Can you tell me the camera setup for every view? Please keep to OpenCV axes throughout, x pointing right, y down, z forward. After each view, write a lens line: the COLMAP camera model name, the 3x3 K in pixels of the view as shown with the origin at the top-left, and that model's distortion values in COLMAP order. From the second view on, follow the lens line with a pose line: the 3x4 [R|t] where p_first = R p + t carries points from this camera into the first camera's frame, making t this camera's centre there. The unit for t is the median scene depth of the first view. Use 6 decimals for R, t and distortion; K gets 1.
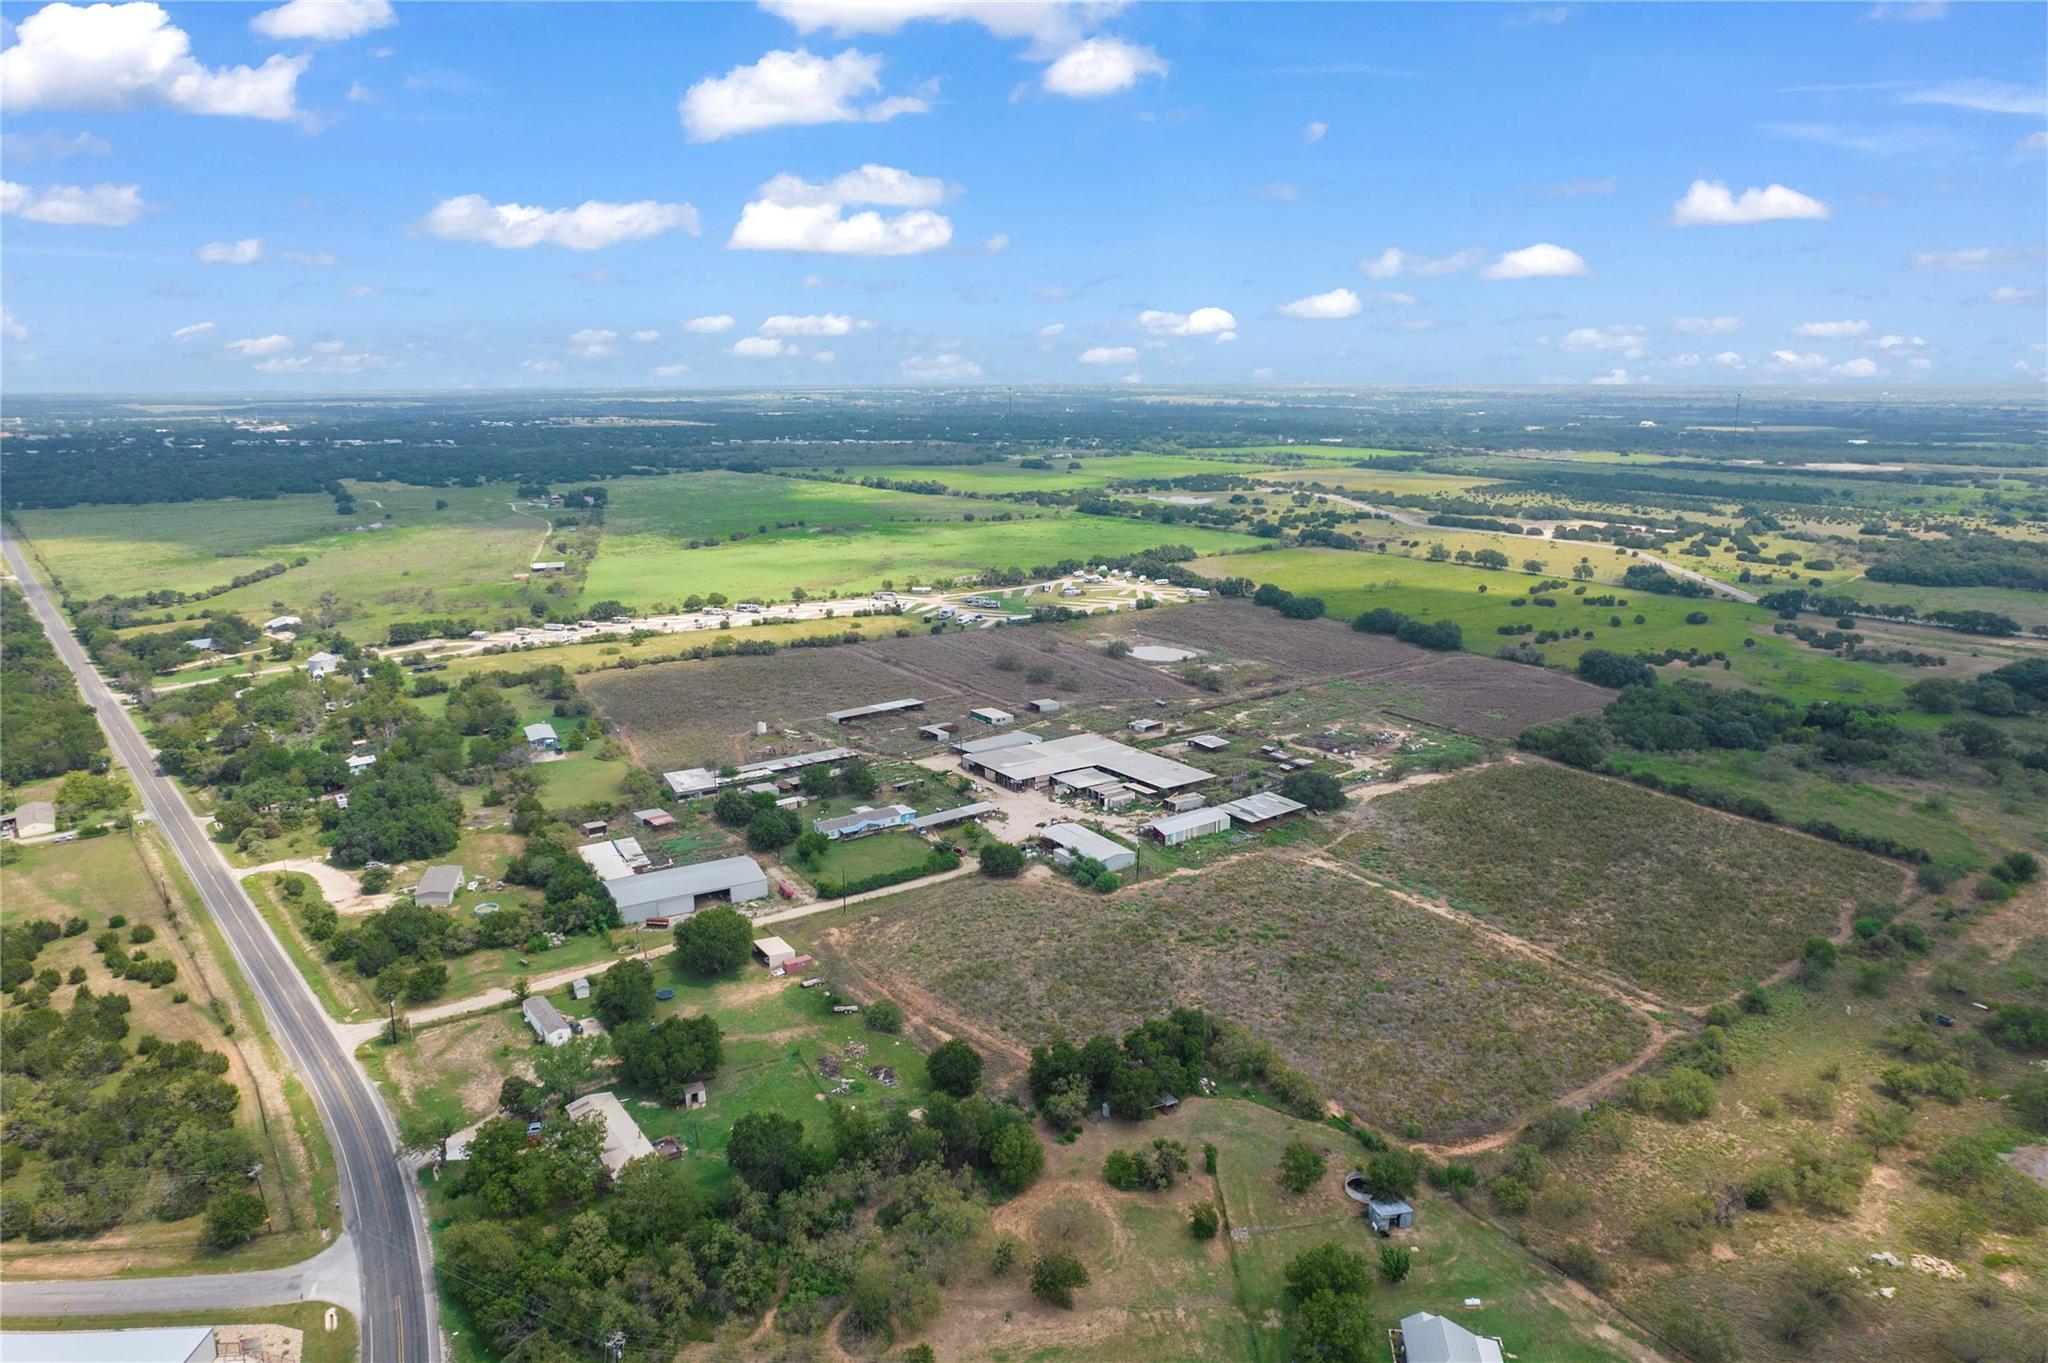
lens RADIAL K [[1307.5, 0, 1024.0], [0, 1307.5, 681.5], [0, 0, 1]] dist [-0.077648, 0.072724]
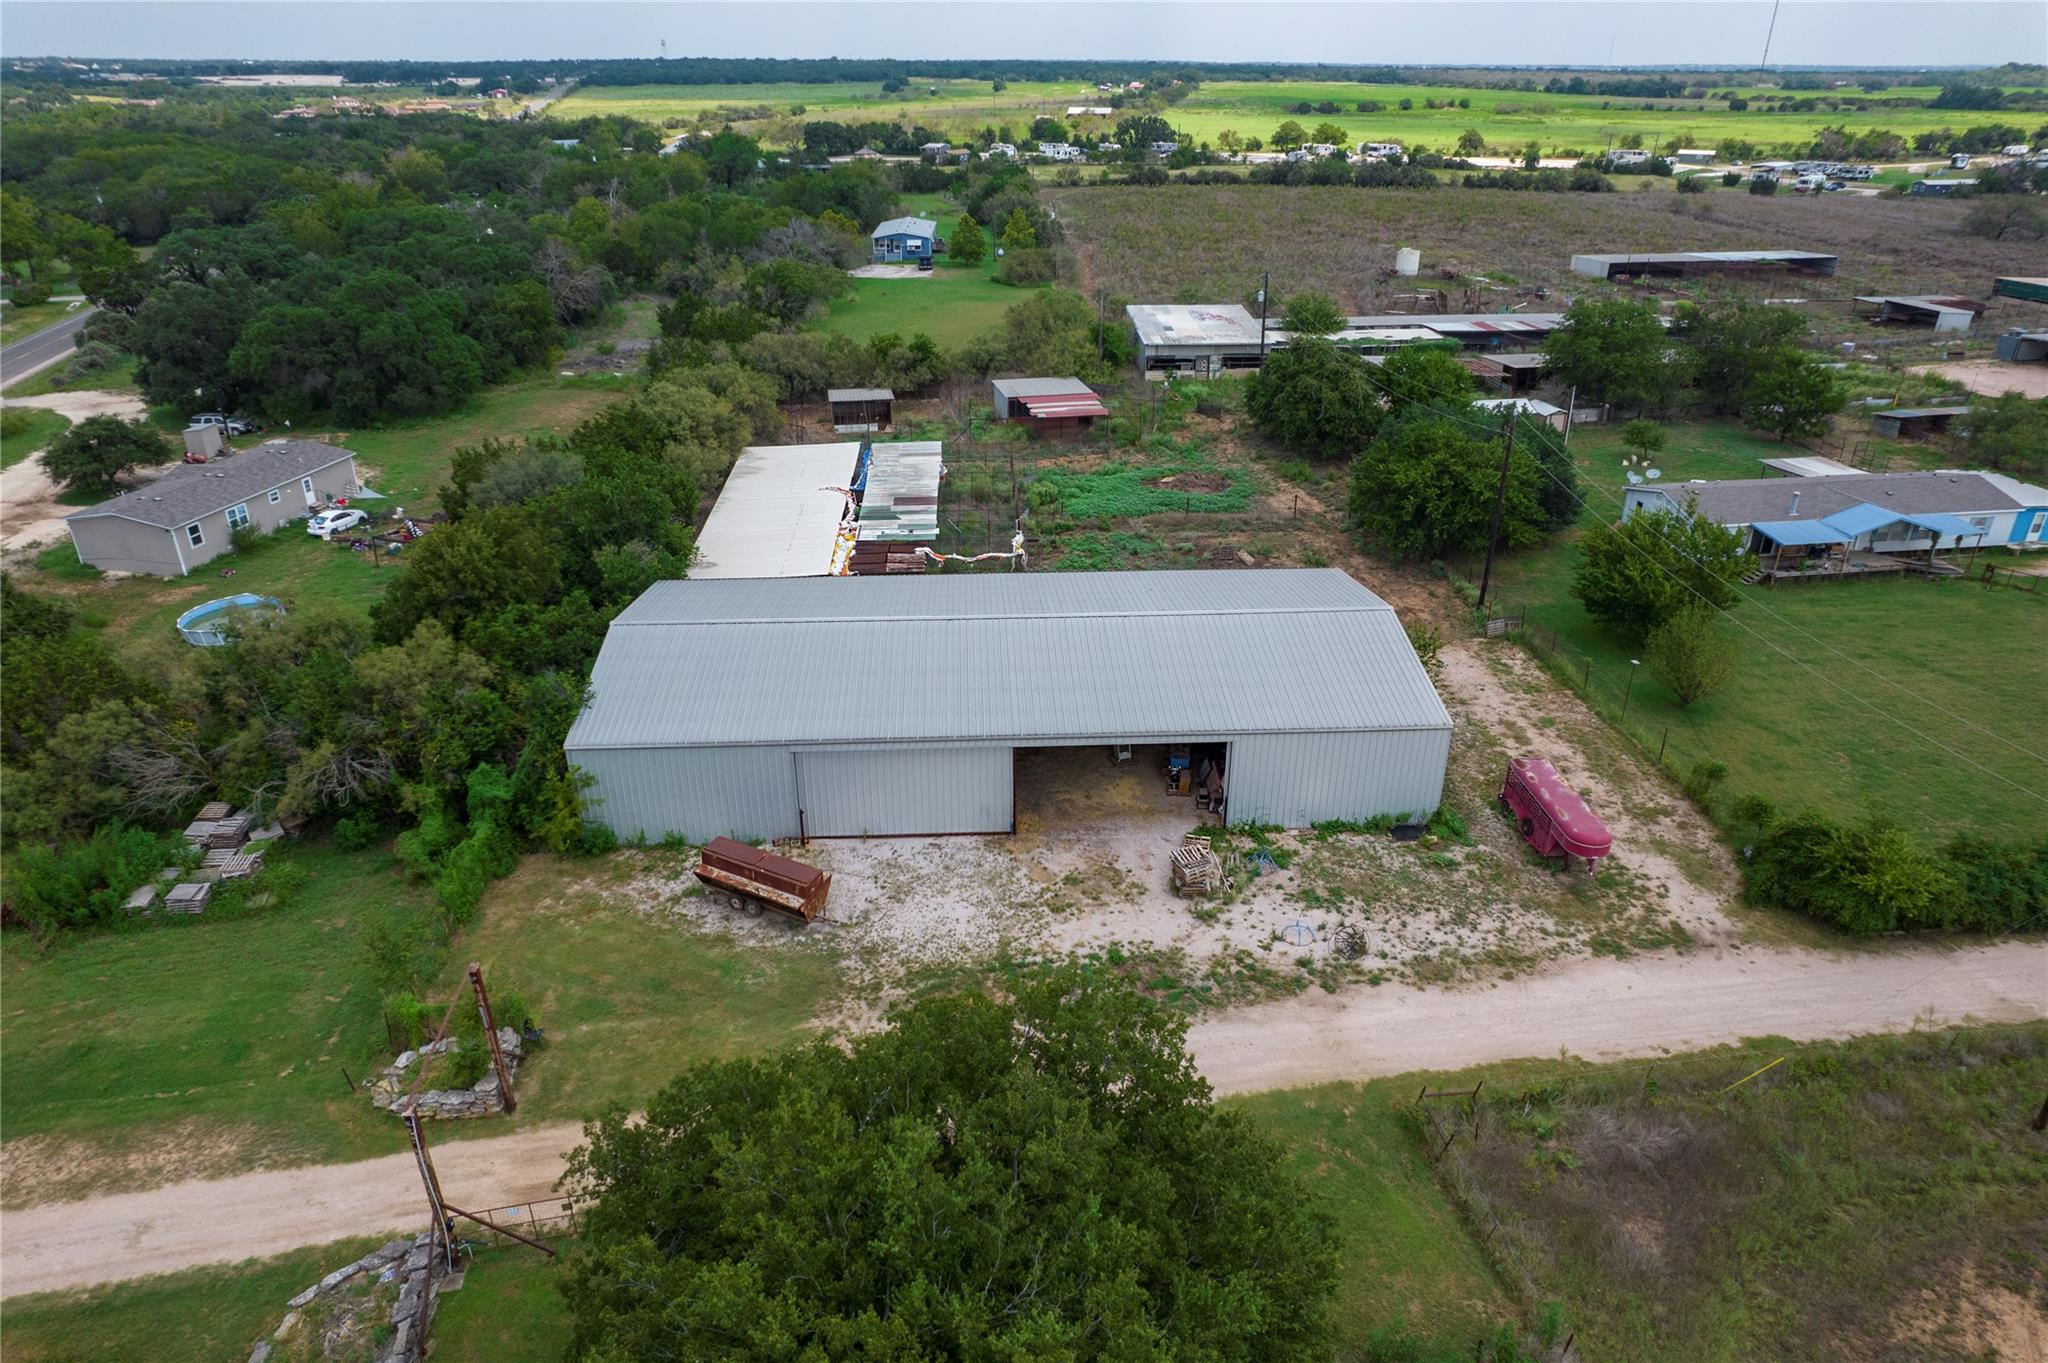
lens RADIAL K [[1307.5, 0, 1024.0], [0, 1307.5, 681.5], [0, 0, 1]] dist [-0.077648, 0.072724]
pose [[0.899380, 0.196752, -0.390389, -0.159692], [-0.108902, 0.965680, 0.235803, 0.098336], [0.423385, -0.169563, 0.889940, 0.723584]]
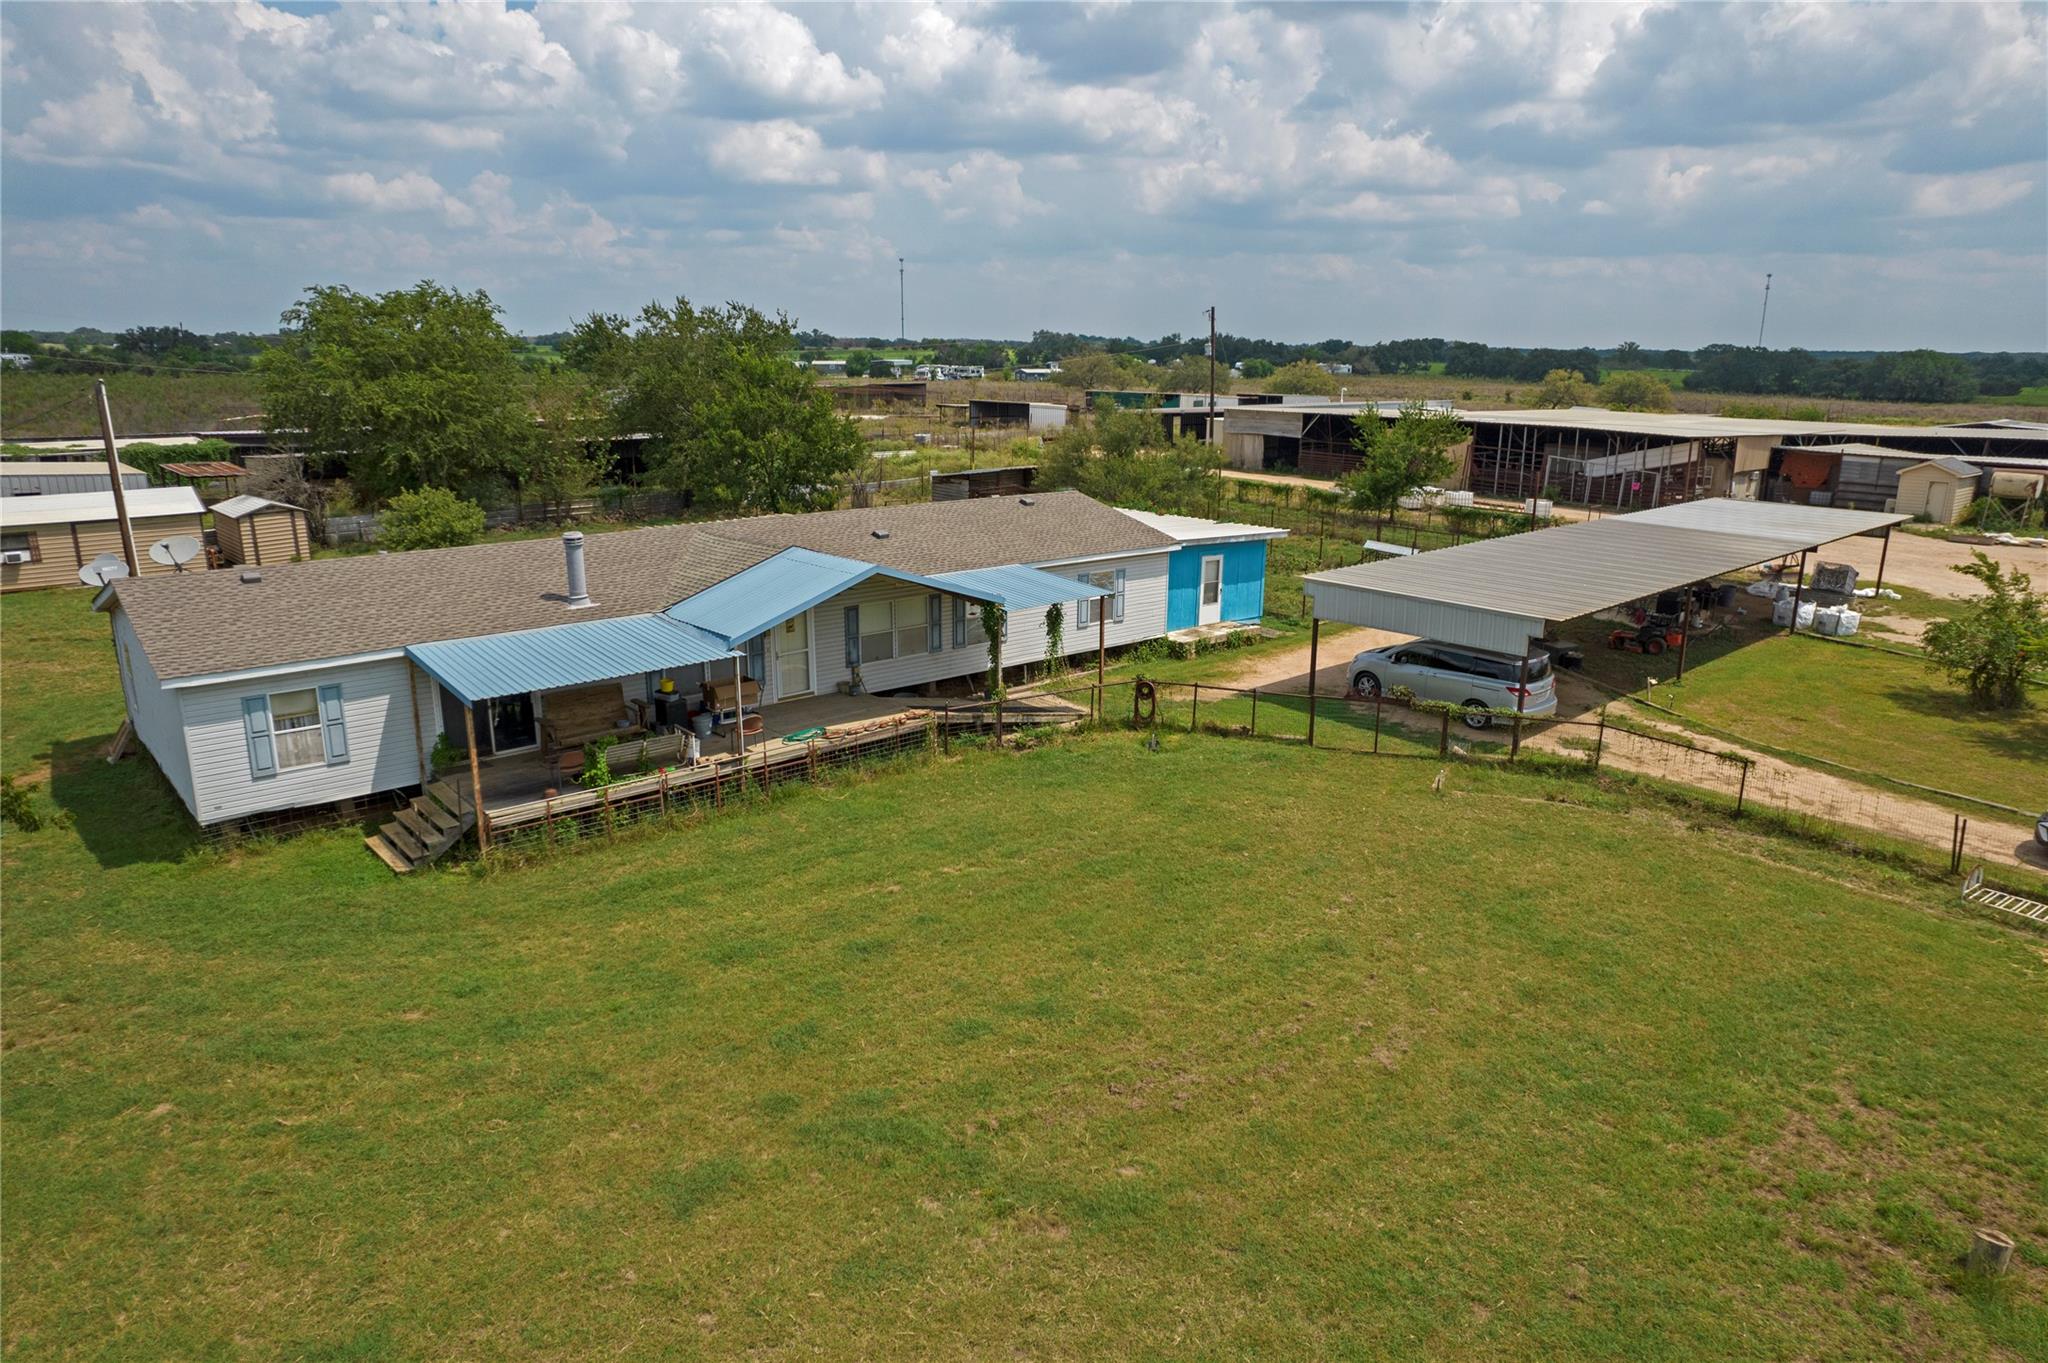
lens RADIAL K [[1307.5, 0, 1024.0], [0, 1307.5, 681.5], [0, 0, 1]] dist [-0.077648, 0.072724]
pose [[0.994222, -0.013012, 0.106552, -0.116369], [0.011199, 0.999782, 0.017595, 0.111273], [-0.106758, -0.016300, 0.994151, 0.912389]]
